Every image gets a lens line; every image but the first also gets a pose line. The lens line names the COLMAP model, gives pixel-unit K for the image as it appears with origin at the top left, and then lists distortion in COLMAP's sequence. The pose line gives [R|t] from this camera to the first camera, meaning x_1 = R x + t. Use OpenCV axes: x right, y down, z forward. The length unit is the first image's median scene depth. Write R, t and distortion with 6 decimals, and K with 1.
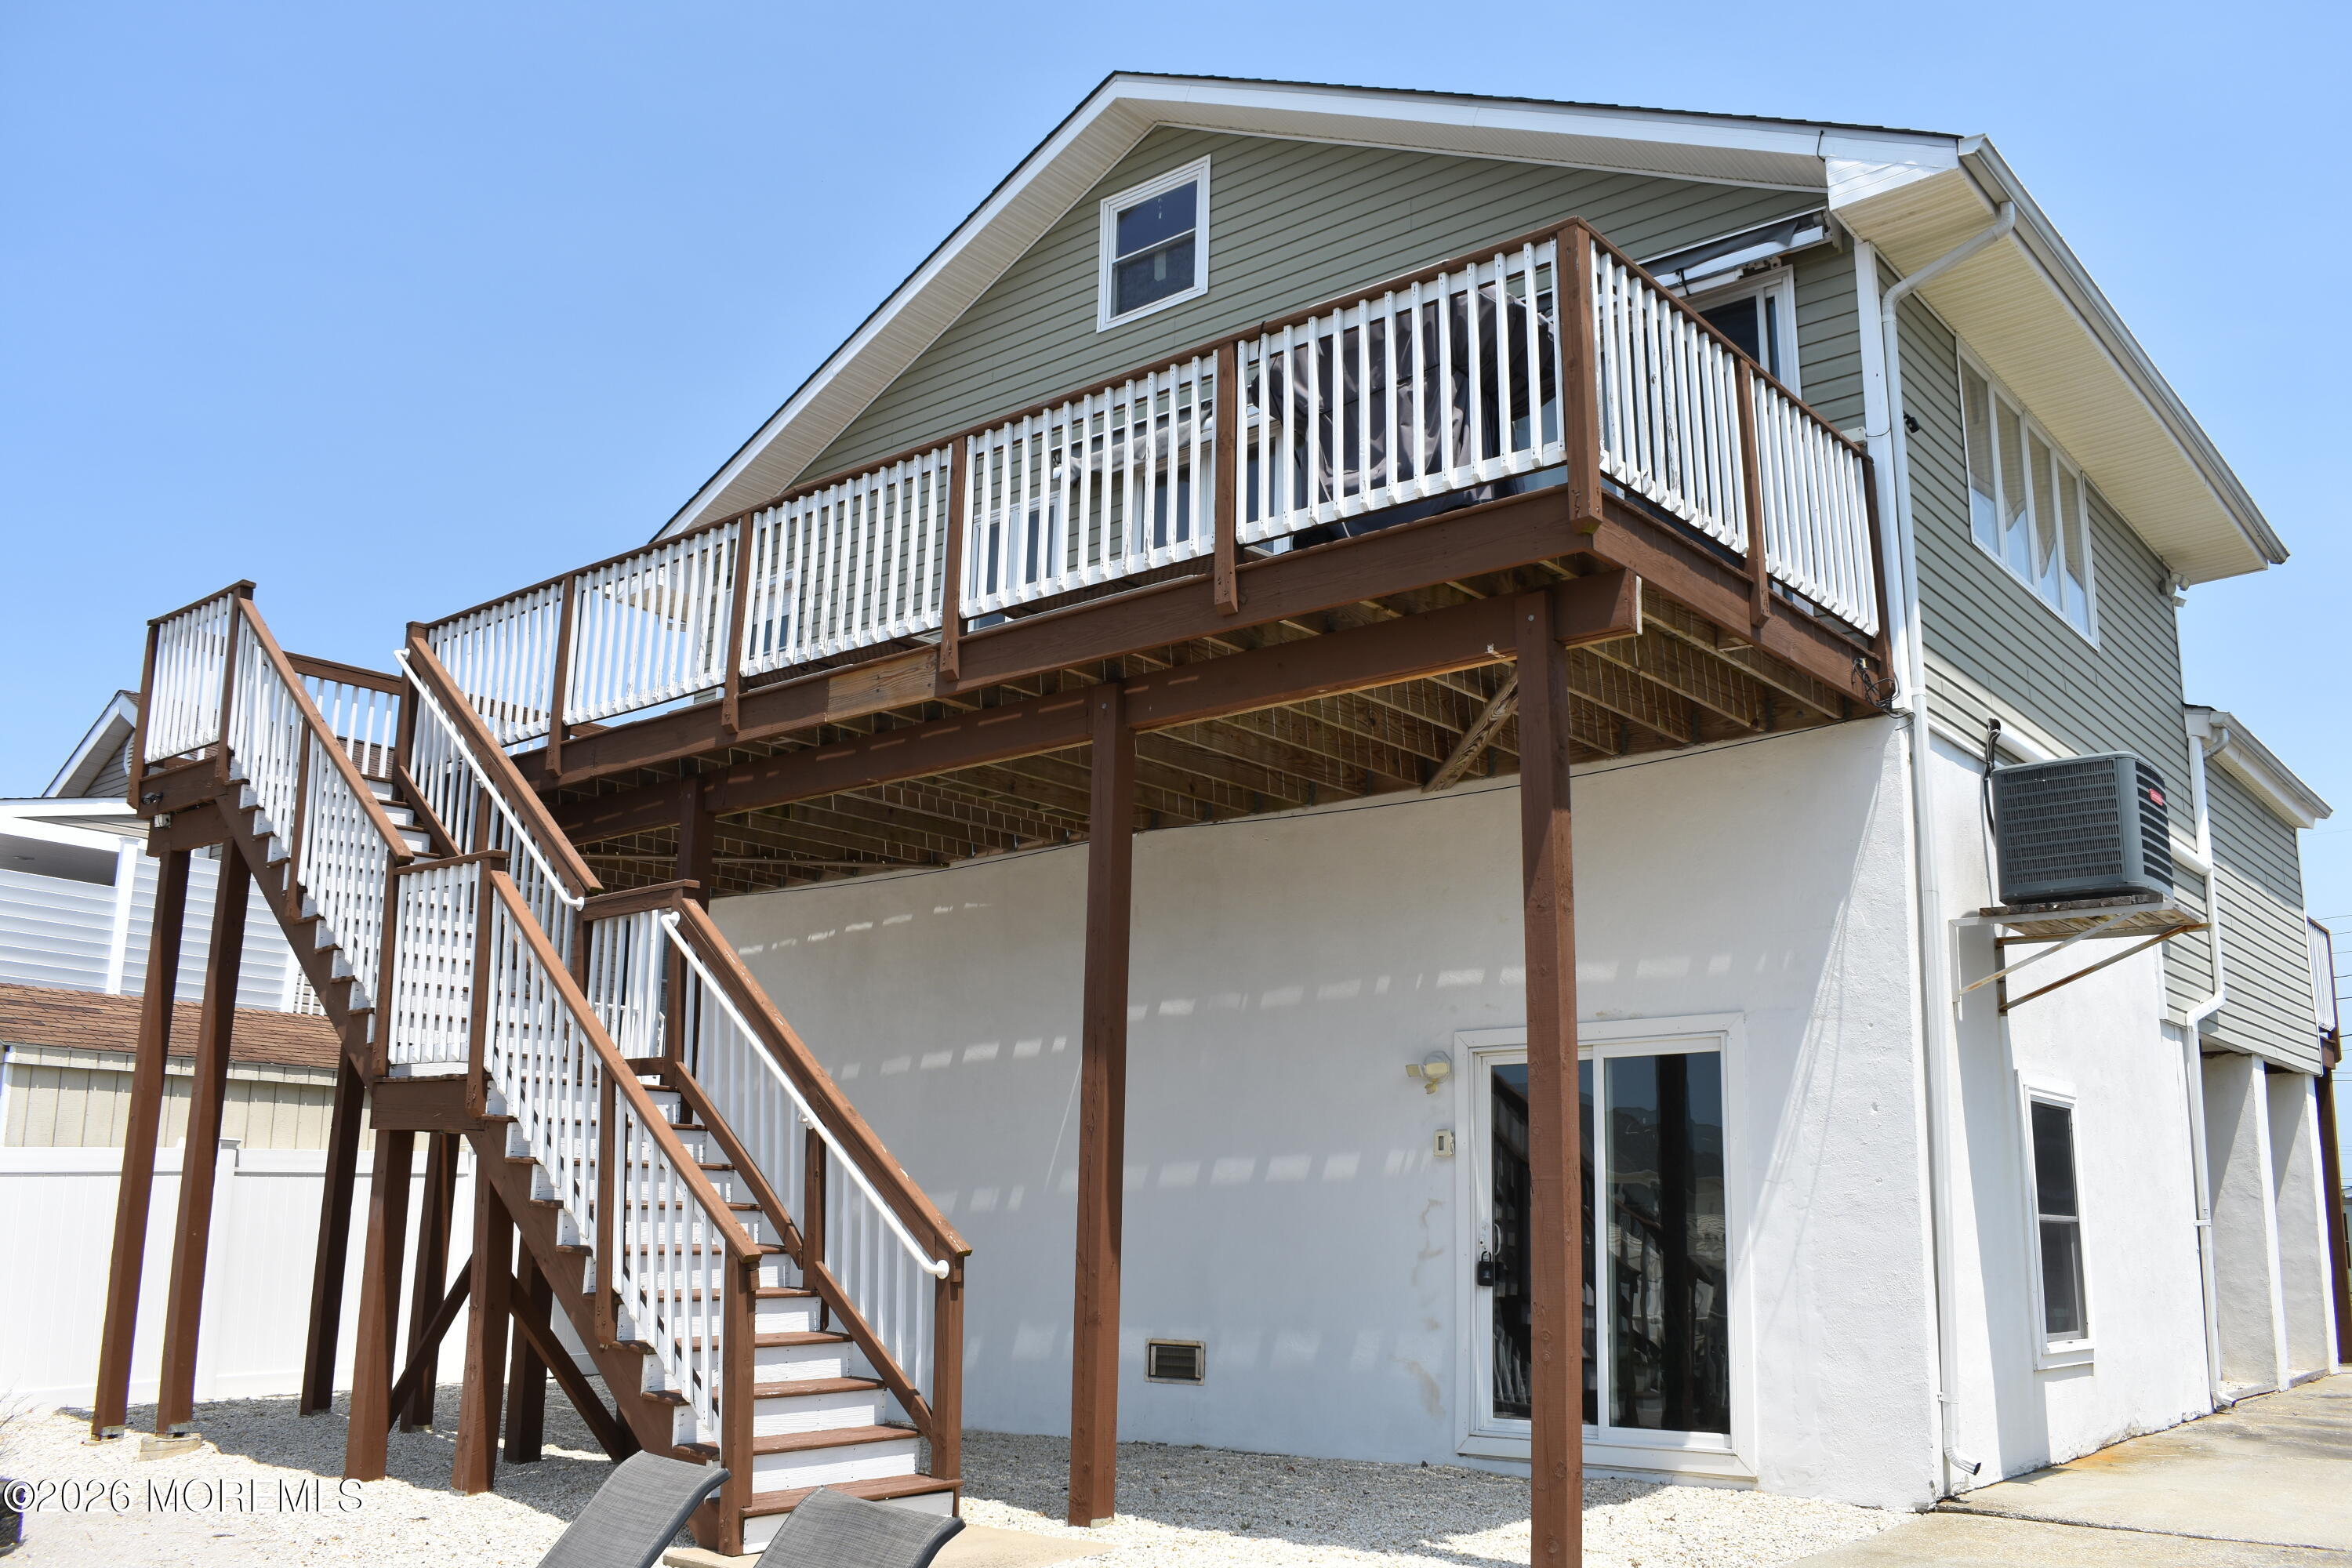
lens RADIAL K [[1983.7, 0, 1177.1], [0, 1983.7, 785.6], [0, 0, 1]] dist [-0.092924, 0.020421]
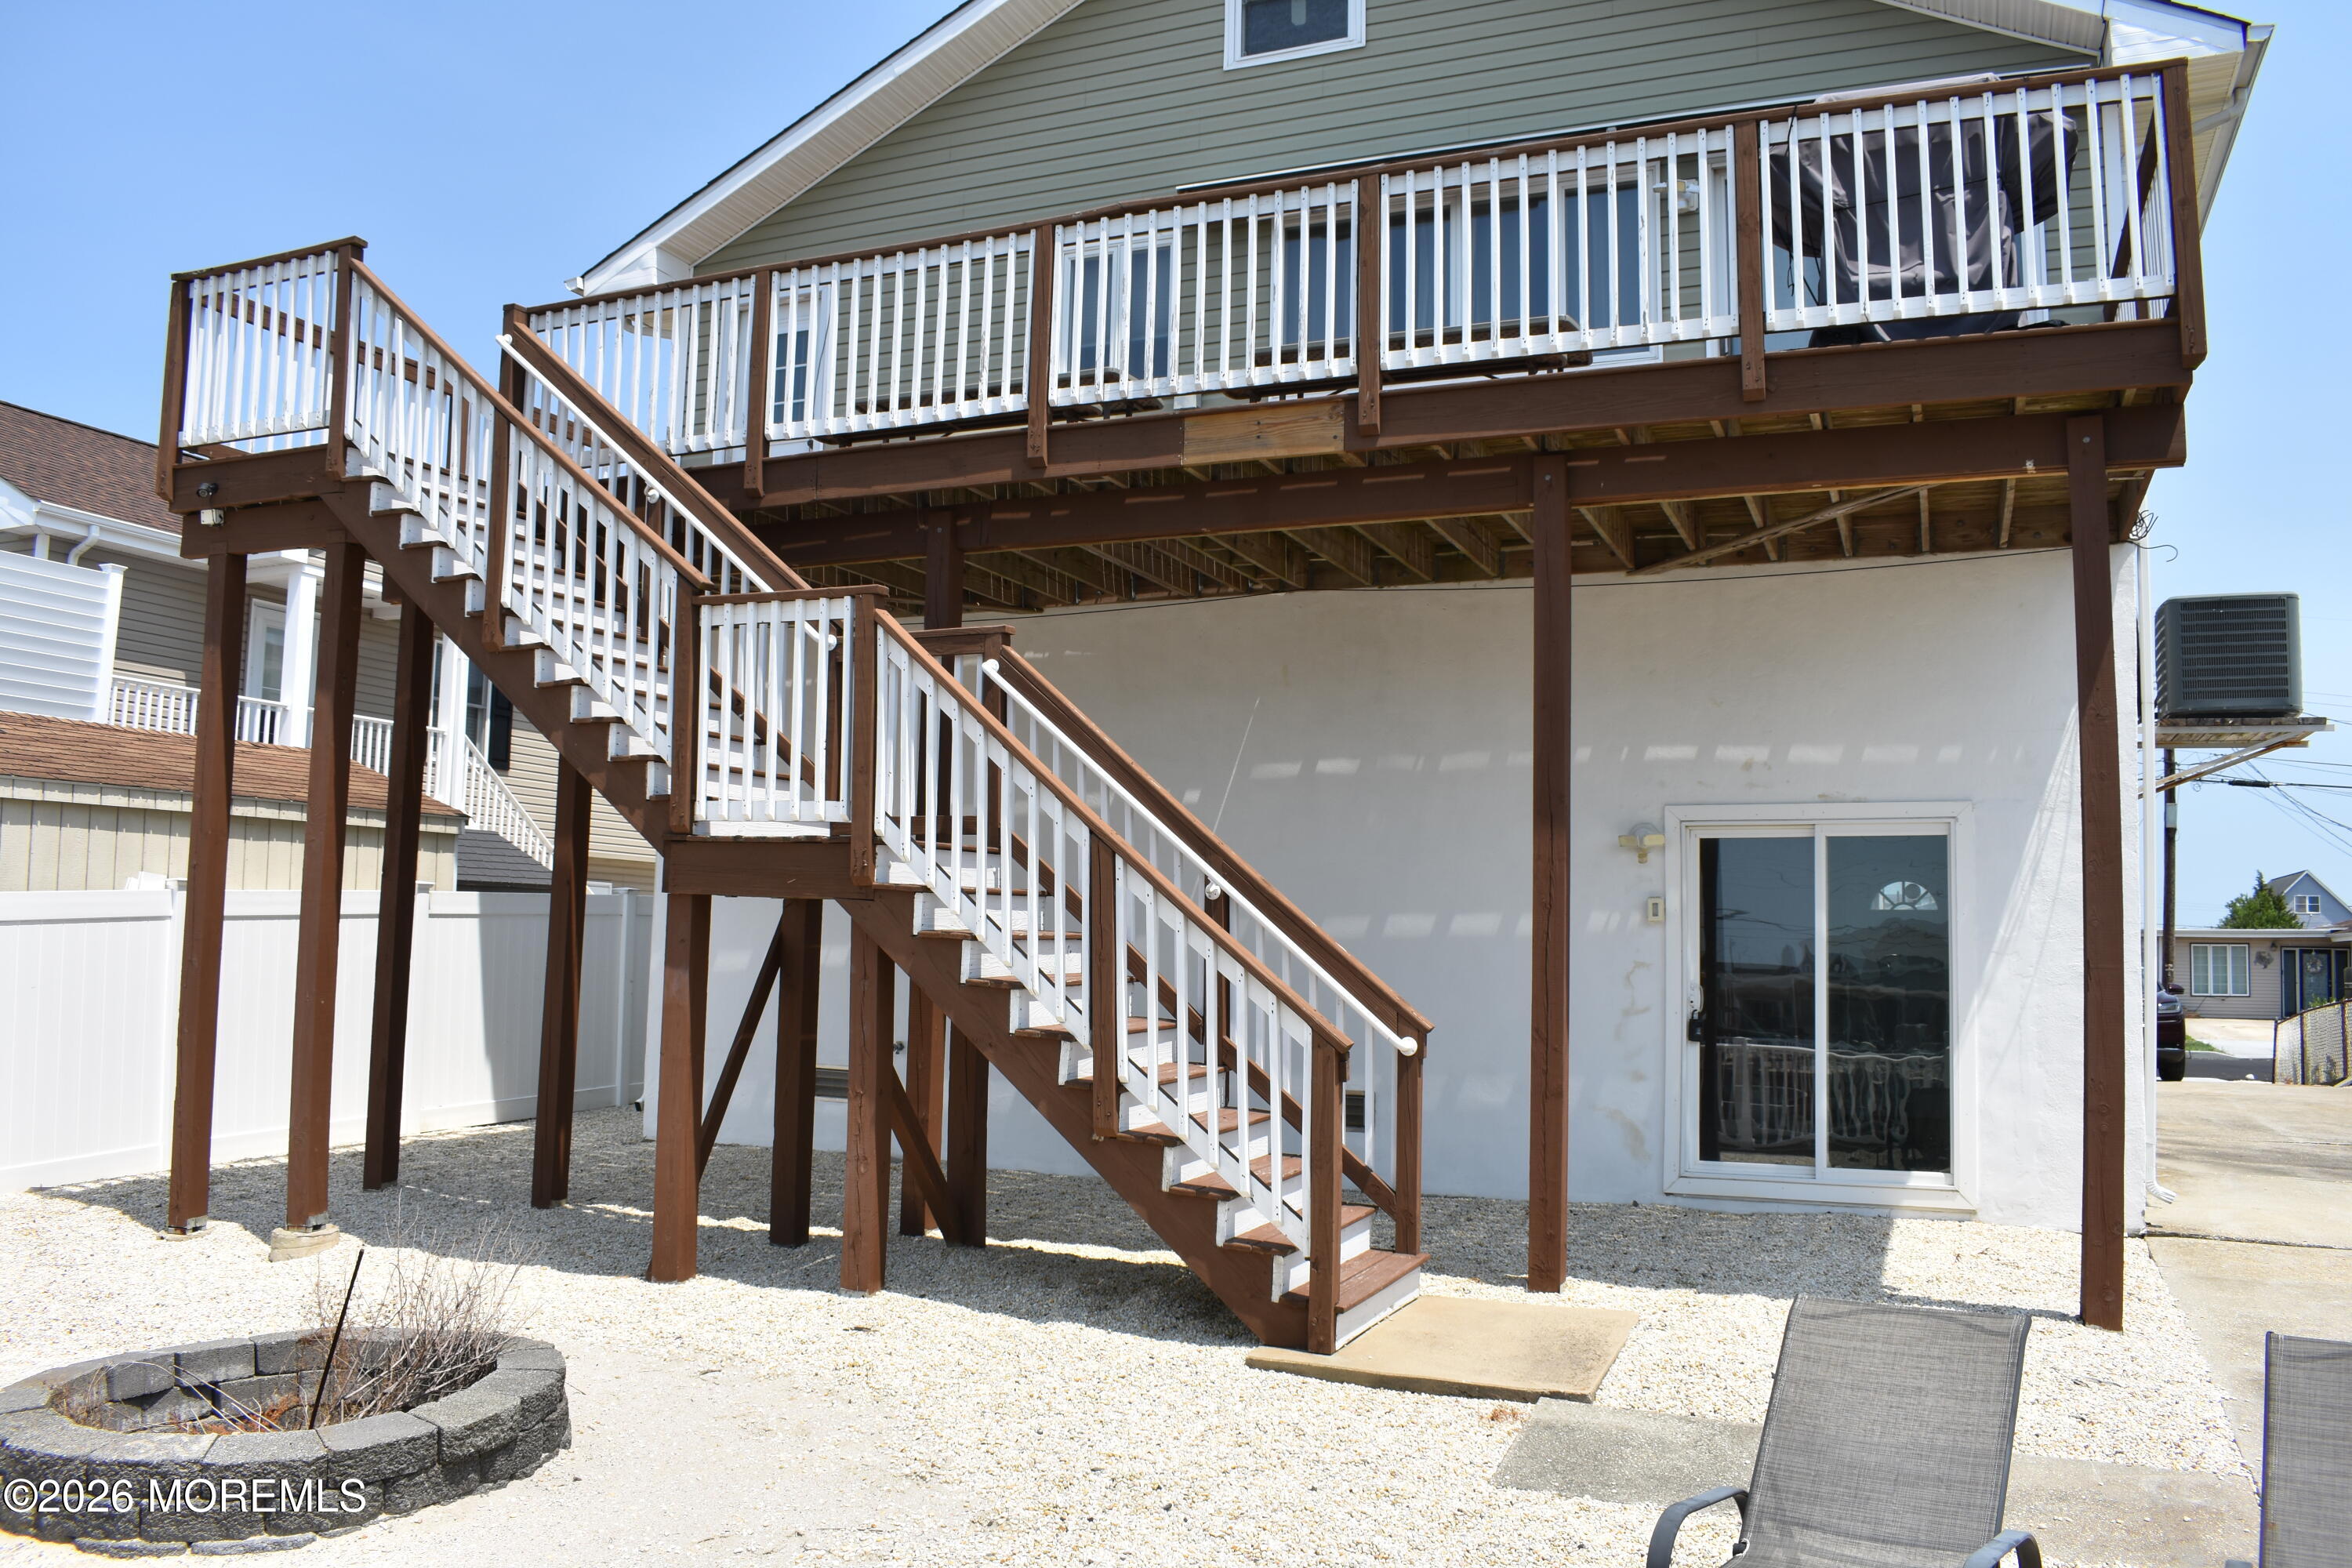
lens RADIAL K [[1831.0, 0, 1172.0], [0, 1831.0, 792.6], [0, 0, 1]] dist [-0.097585, 0.017992]
pose [[0.957557, 0.027973, 0.286883, -0.416825], [-0.068963, 0.988607, 0.133790, 0.005639], [-0.279873, -0.147896, 0.948577, 0.157860]]
